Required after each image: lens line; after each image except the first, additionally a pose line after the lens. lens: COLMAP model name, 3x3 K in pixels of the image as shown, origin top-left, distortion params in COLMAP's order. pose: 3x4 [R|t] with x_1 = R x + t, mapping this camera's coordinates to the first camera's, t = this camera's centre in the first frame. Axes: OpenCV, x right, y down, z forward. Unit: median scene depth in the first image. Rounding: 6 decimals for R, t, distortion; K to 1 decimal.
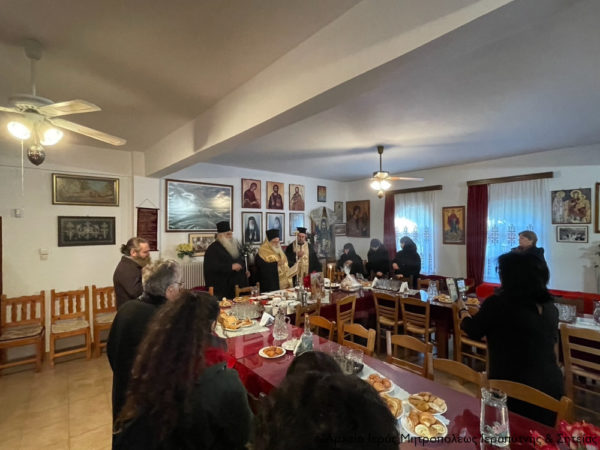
lens RADIAL K [[296.1, 0, 301.9], [0, 296.1, 227.9], [0, 0, 1]] dist [0.004505, -0.000119]
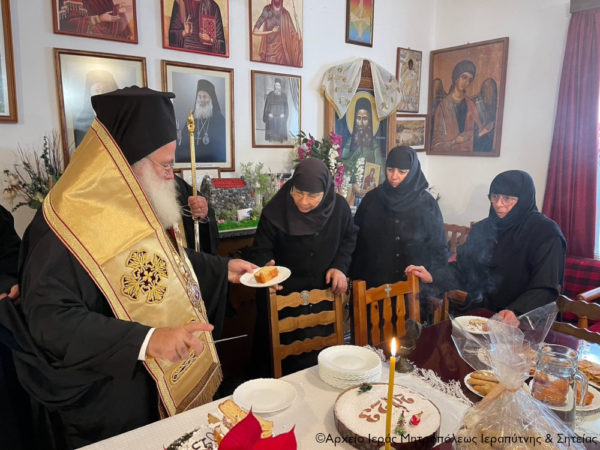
lens RADIAL K [[452.1, 0, 297.2], [0, 452.1, 223.3], [0, 0, 1]] dist [0.058034, -0.086653]
pose [[0.997337, 0.017816, -0.070719, 0.045554], [-0.006253, 0.987021, 0.160471, 0.031782], [0.072660, -0.159601, 0.984504, 0.557212]]
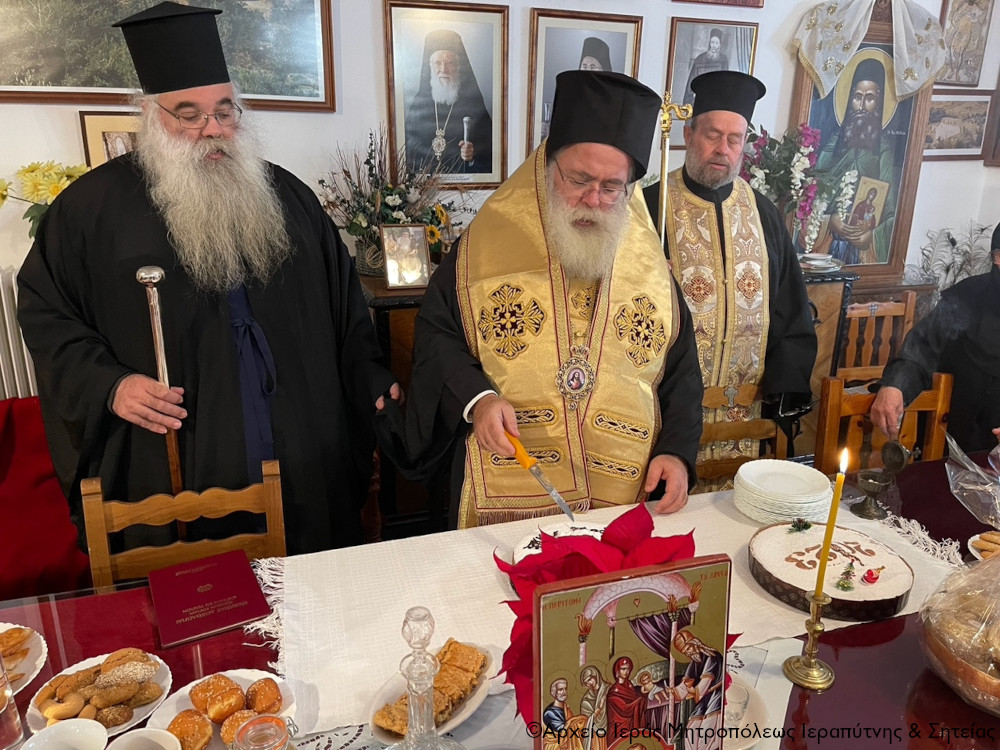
lens RADIAL K [[753.5, 0, 490.3], [0, 753.5, 375.8], [0, 0, 1]] dist [0.058034, -0.086653]
pose [[0.930597, 0.128425, -0.342776, 0.048262], [-0.020700, 0.953398, 0.301004, 0.023543], [0.365458, -0.273018, 0.889888, 0.513699]]
